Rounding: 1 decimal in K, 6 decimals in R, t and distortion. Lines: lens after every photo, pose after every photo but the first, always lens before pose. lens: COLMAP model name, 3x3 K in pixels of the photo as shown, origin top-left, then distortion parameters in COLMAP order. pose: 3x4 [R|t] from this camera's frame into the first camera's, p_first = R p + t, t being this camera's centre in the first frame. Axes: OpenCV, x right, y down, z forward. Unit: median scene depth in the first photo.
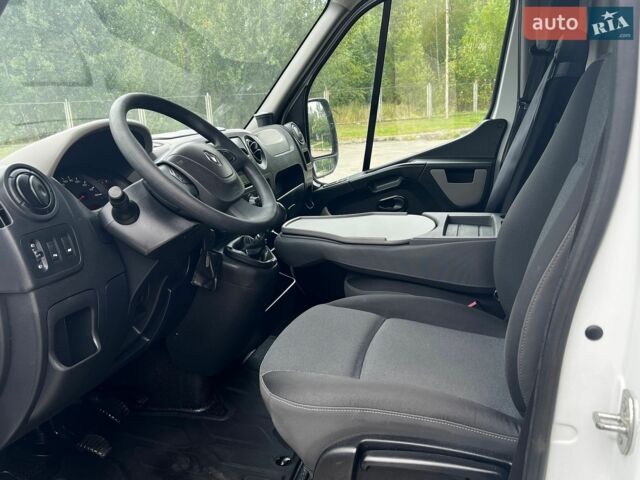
lens RADIAL K [[587.3, 0, 313.0], [0, 587.3, 241.9], [0, 0, 1]] dist [0.094993, -0.185626]
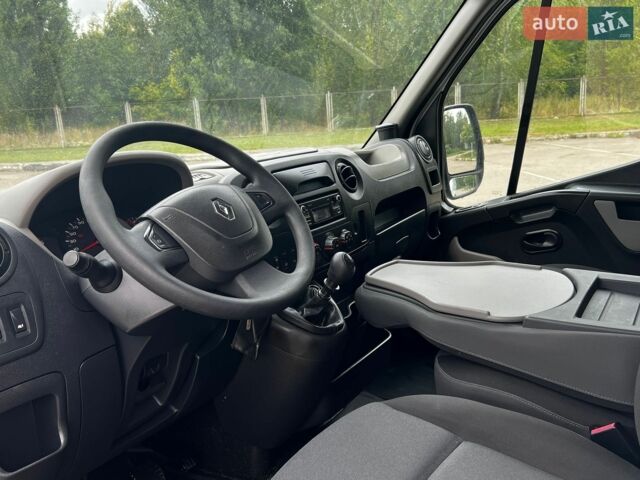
lens RADIAL K [[587.3, 0, 313.0], [0, 587.3, 241.9], [0, 0, 1]] dist [0.094993, -0.185626]
pose [[0.952218, 0.067491, -0.297868, 0.083881], [-0.064147, 0.997719, 0.020999, -0.061180], [0.298606, -0.000889, 0.954376, 0.154628]]
